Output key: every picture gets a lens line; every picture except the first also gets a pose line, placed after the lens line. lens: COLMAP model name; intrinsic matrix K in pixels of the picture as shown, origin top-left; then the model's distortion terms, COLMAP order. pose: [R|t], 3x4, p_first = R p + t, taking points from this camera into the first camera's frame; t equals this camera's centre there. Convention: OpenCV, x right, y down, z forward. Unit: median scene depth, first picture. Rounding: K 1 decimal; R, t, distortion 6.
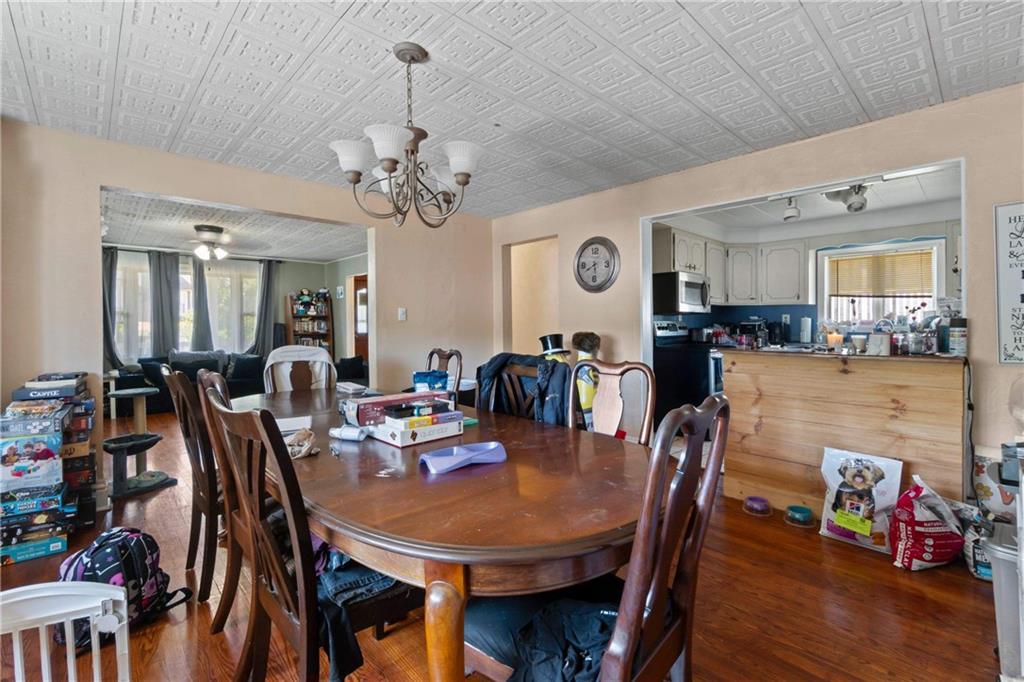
lens RADIAL K [[456.0, 0, 505.3], [0, 456.0, 331.4], [0, 0, 1]] dist [-0.004070, 0.001088]
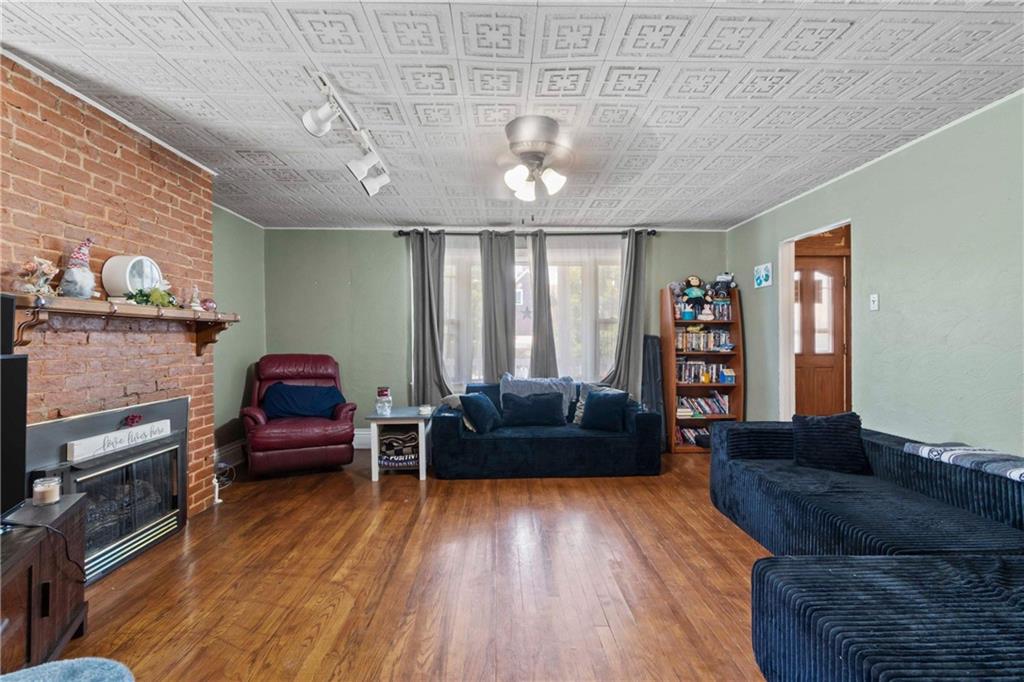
lens RADIAL K [[456.0, 0, 506.3], [0, 456.0, 333.7], [0, 0, 1]] dist [-0.004070, 0.001088]
pose [[0.749861, -0.006579, -0.661563, -0.247823], [-0.011457, 0.999671, -0.022928, -0.004484], [0.661497, 0.024773, 0.749539, 0.433151]]
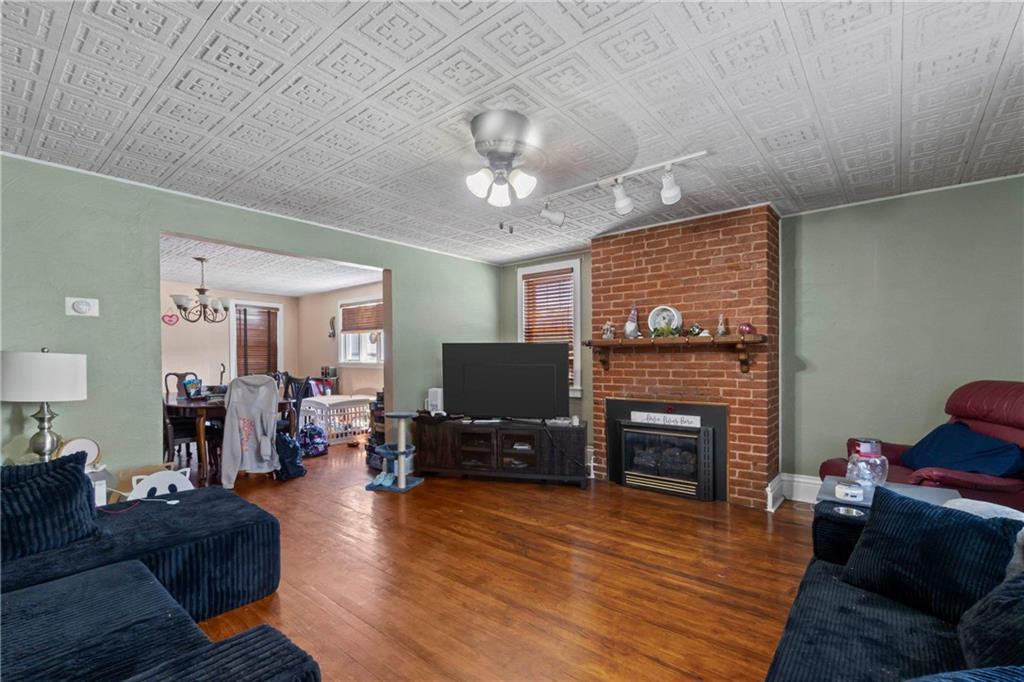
lens RADIAL K [[456.0, 0, 513.3], [0, 456.0, 365.3], [0, 0, 1]] dist [-0.004070, 0.001088]
pose [[-0.991103, 0.005624, -0.132980, -0.504873], [0.001762, 0.999574, 0.029142, -0.016439], [0.133087, 0.028648, -0.990690, 1.267236]]
